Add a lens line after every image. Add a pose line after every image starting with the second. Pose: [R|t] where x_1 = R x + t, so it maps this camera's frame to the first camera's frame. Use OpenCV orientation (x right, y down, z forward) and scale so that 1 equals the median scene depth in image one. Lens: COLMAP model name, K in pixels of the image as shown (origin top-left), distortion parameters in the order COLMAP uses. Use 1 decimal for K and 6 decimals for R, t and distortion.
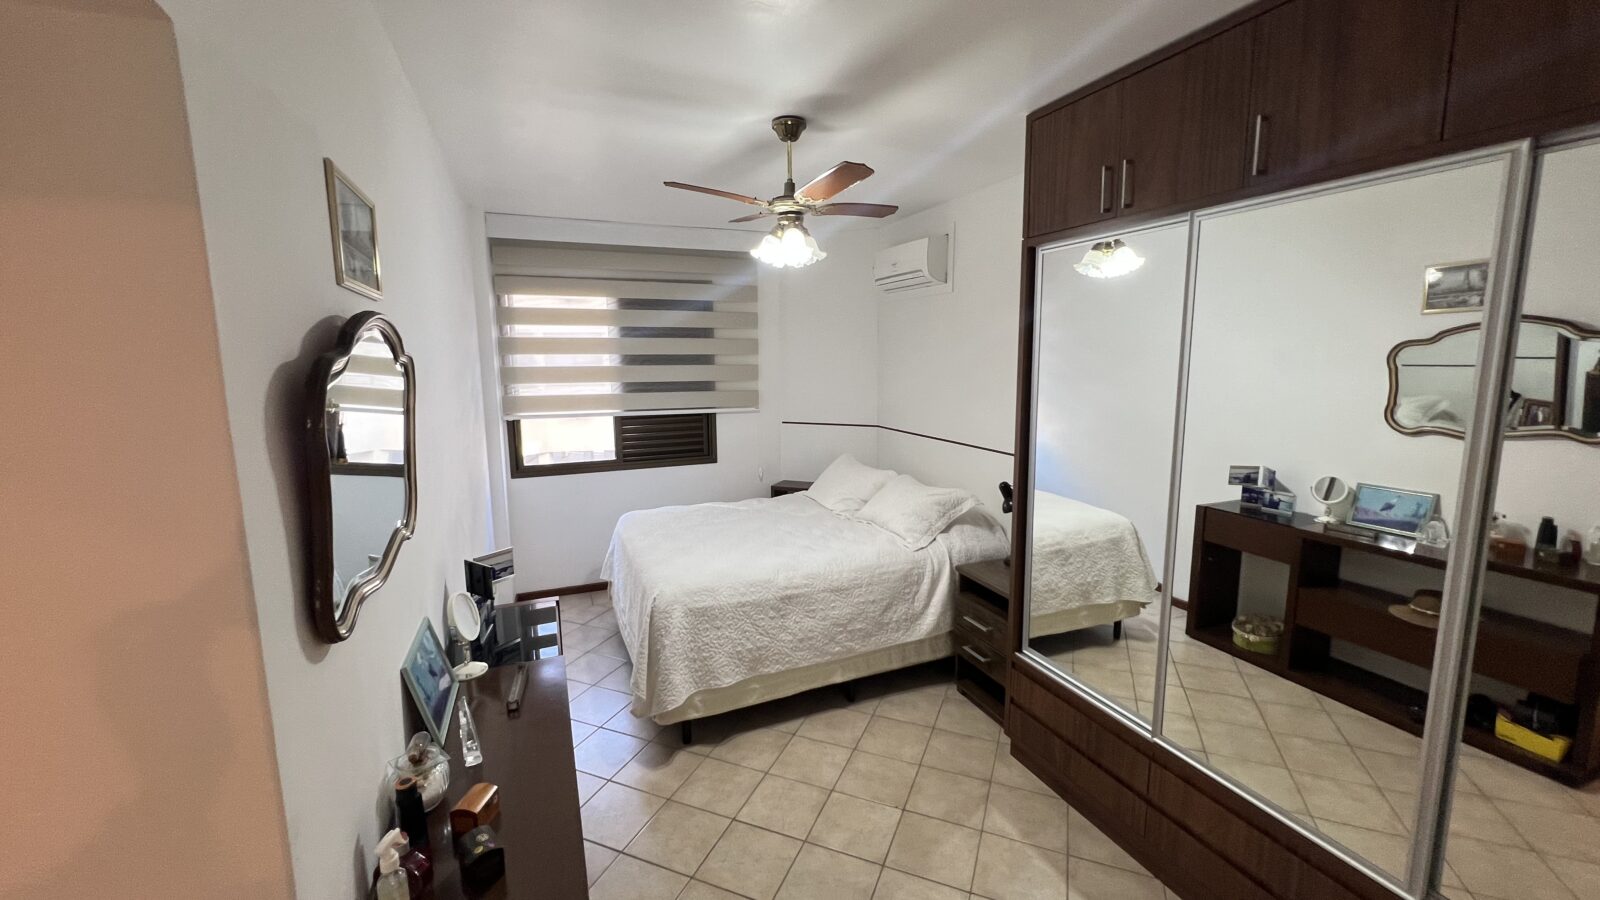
lens RADIAL K [[636.4, 0, 796.0], [0, 636.4, 450.1], [0, 0, 1]] dist [-0.001722, 0.000344]
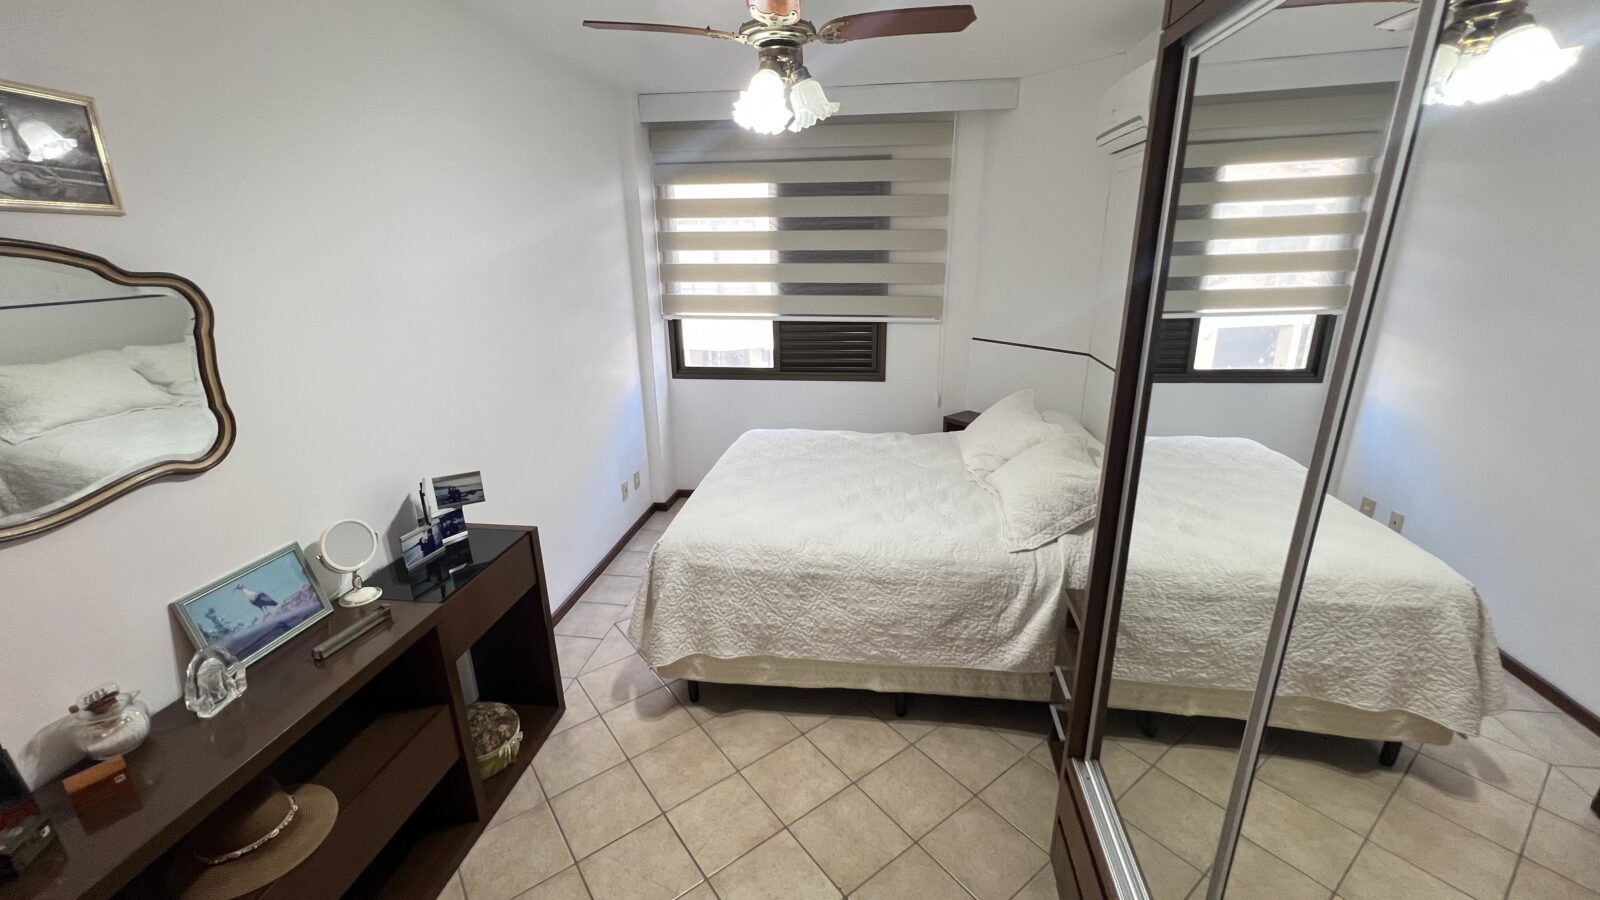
lens RADIAL K [[636.4, 0, 796.0], [0, 636.4, 450.1], [0, 0, 1]] dist [-0.001722, 0.000344]
pose [[0.864871, 0.155325, -0.477360, 0.298914], [-0.071036, 0.979226, 0.189924, -0.067106], [0.496944, -0.130350, 0.857937, 0.299931]]
